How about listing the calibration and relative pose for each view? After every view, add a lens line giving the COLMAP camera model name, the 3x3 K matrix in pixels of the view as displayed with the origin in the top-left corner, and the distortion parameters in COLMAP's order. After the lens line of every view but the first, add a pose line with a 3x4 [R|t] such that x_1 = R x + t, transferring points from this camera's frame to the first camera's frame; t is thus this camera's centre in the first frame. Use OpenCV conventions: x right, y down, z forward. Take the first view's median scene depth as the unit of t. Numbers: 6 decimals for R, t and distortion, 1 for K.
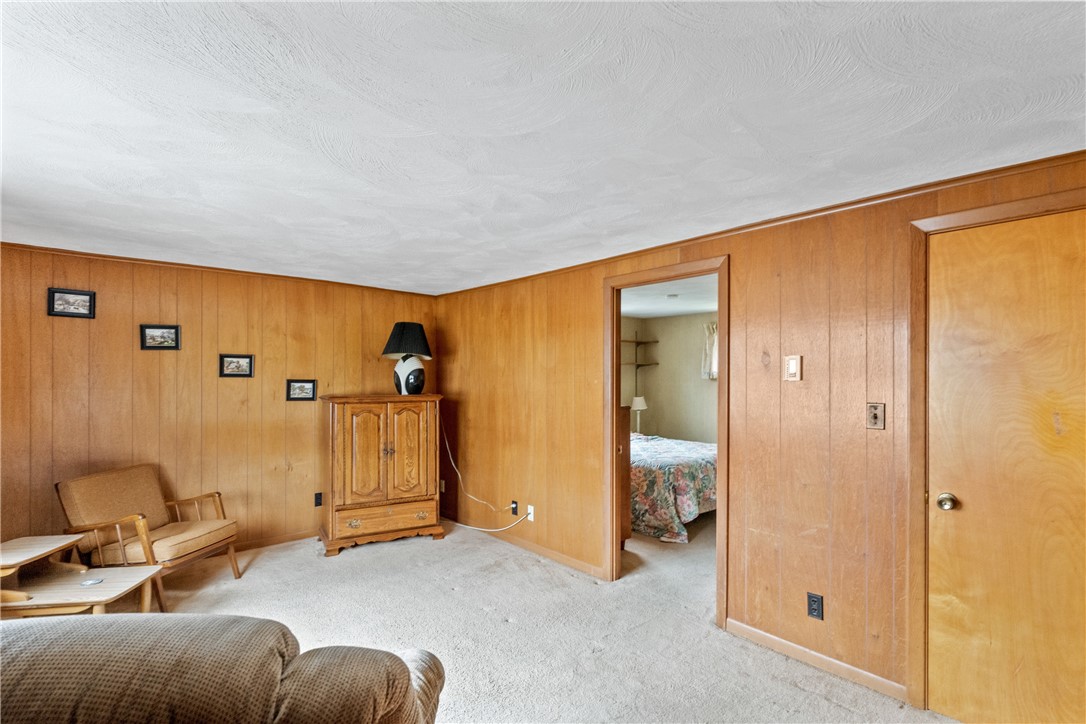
lens RADIAL K [[514.6, 0, 539.0], [0, 514.6, 361.4], [0, 0, 1]] dist [0.000237, -0.000073]
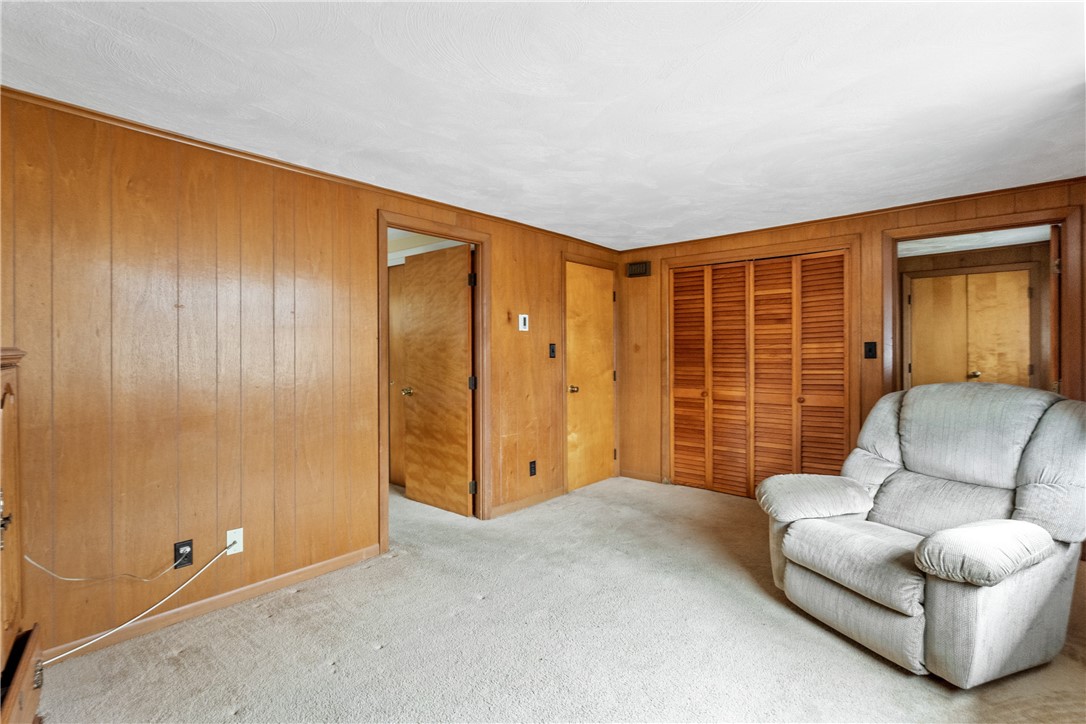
lens RADIAL K [[525.7, 0, 539.7], [0, 525.7, 350.0], [0, 0, 1]] dist [-0.000121, -0.000200]
pose [[-0.147800, -0.004588, 0.989007, -1.029882], [-0.032736, 0.999464, -0.000255, 0.089283], [-0.988475, -0.032414, -0.147871, 1.134298]]
